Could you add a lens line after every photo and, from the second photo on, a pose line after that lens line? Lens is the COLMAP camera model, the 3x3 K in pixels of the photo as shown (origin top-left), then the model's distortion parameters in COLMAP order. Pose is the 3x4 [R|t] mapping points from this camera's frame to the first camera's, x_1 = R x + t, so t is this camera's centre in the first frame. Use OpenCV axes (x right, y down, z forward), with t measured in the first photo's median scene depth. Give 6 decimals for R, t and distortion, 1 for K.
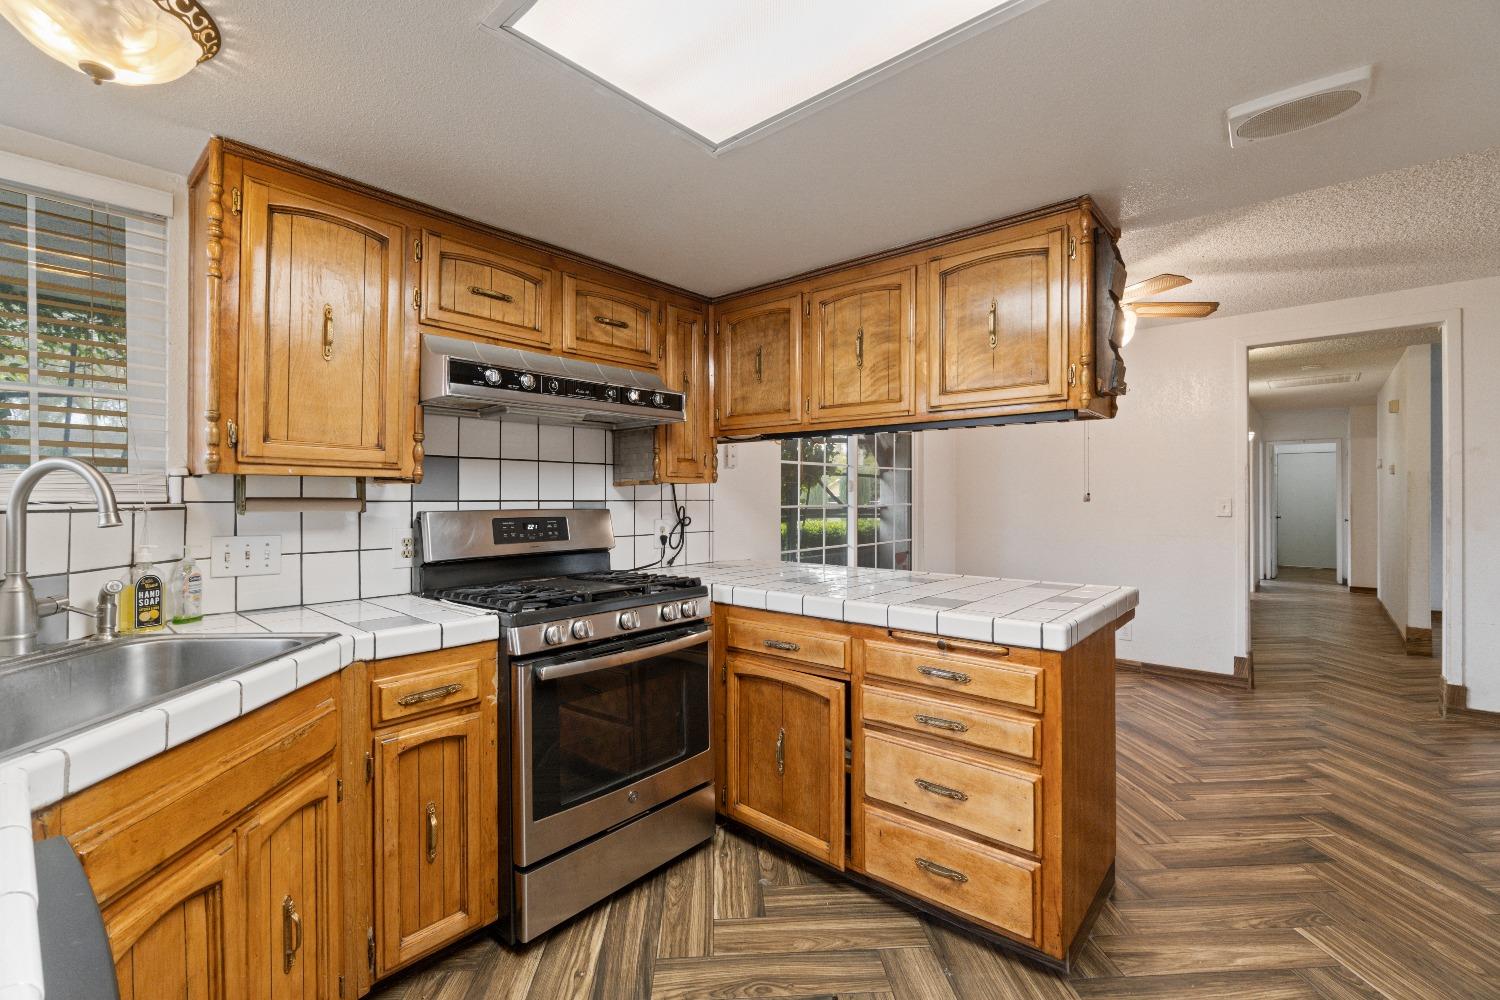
lens RADIAL K [[633.7, 0, 747.2], [0, 633.7, 494.0], [0, 0, 1]] dist [-0.011069, -0.000211]
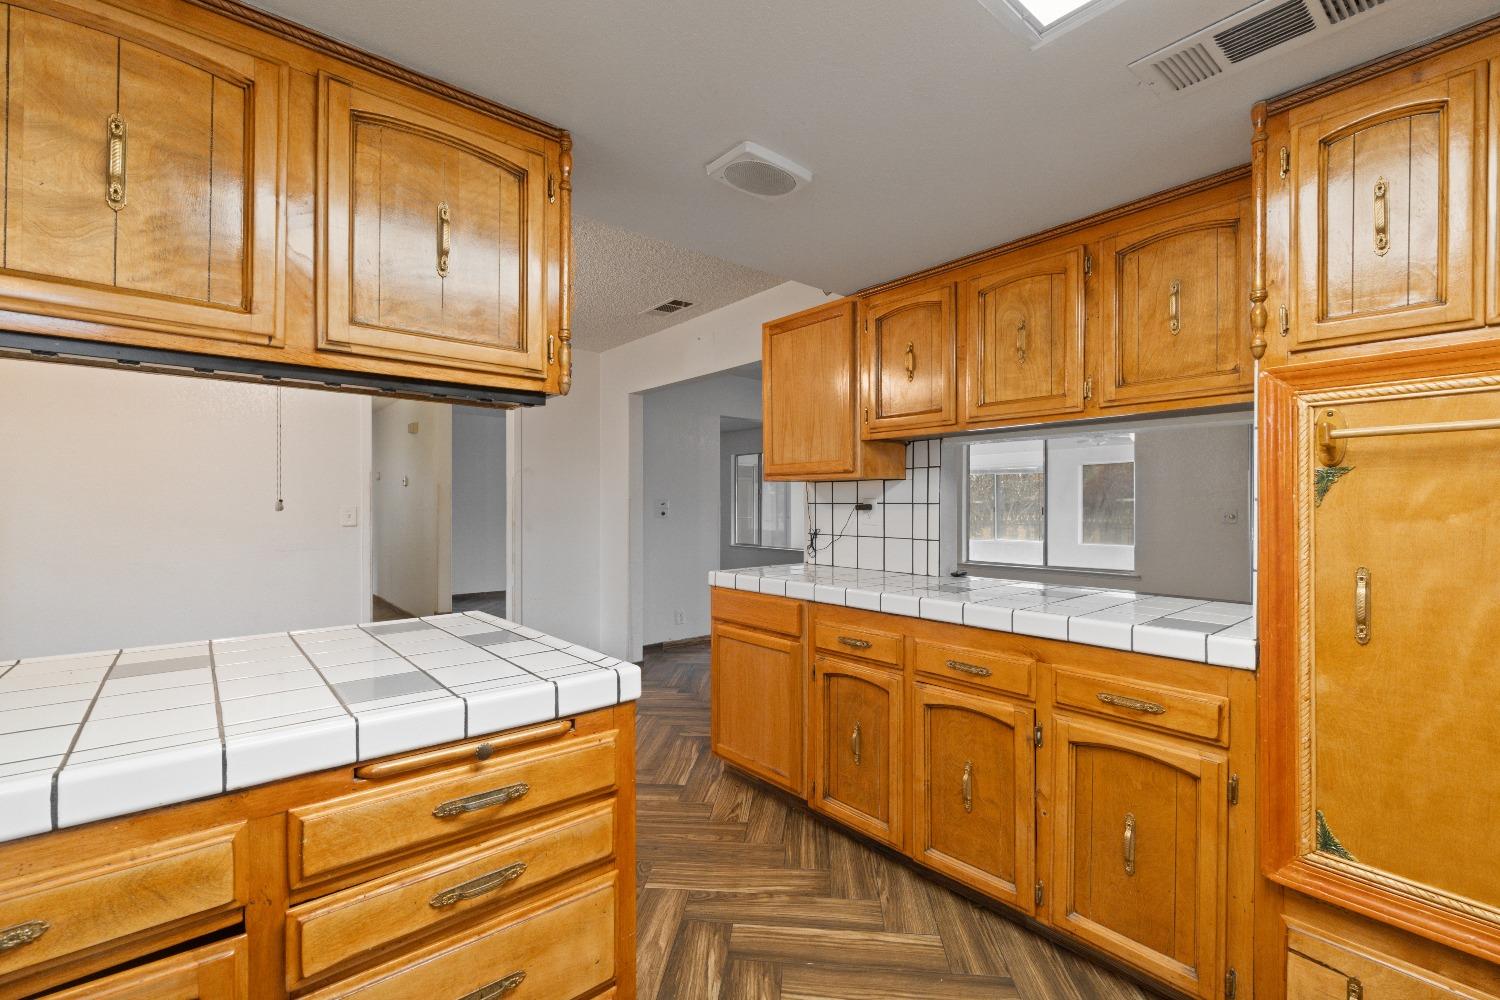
lens RADIAL K [[654.8, 0, 754.5], [0, 654.8, 506.4], [0, 0, 1]] dist [-0.015864, -0.000018]
pose [[0.139402, -0.003335, 0.990230, -0.205325], [-0.002553, 0.999990, 0.003728, 0.003635], [-0.990233, -0.003048, 0.139392, 0.518897]]
